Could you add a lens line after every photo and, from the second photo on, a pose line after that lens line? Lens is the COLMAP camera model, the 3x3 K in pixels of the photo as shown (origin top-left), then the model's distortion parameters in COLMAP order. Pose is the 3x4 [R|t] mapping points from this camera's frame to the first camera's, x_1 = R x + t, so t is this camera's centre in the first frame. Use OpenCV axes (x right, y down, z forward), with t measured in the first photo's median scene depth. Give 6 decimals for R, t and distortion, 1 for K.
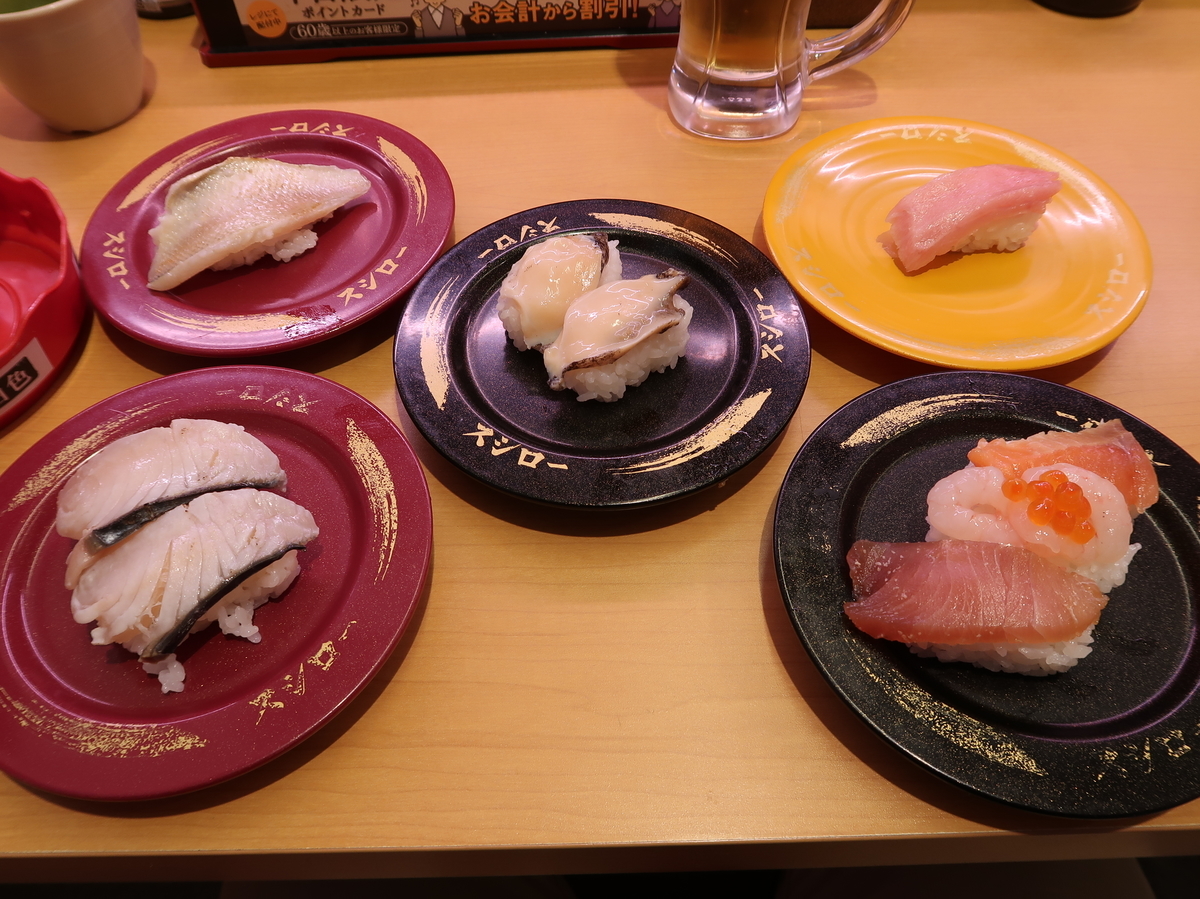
lens RADIAL K [[891.9, 0, 596.2], [0, 891.9, 450.6], [0, 0, 1]] dist [-0.040169, 0.001155]
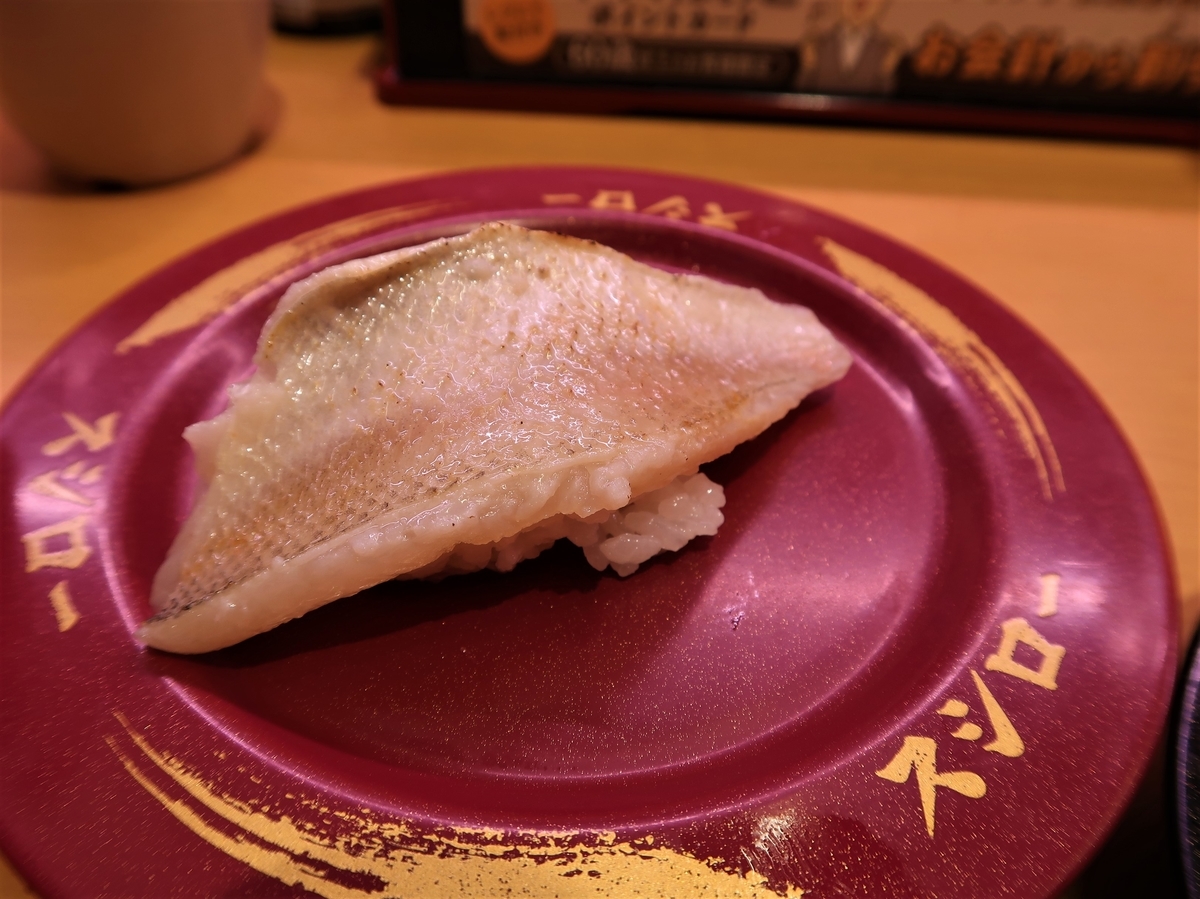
lens RADIAL K [[891.9, 0, 599.9], [0, 891.9, 454.4], [0, 0, 1]] dist [-0.040169, 0.001155]
pose [[0.993007, 0.101273, -0.060677, -0.331929], [-0.111401, 0.973940, -0.197560, -0.185894], [0.039088, 0.202938, 0.978411, 0.676785]]
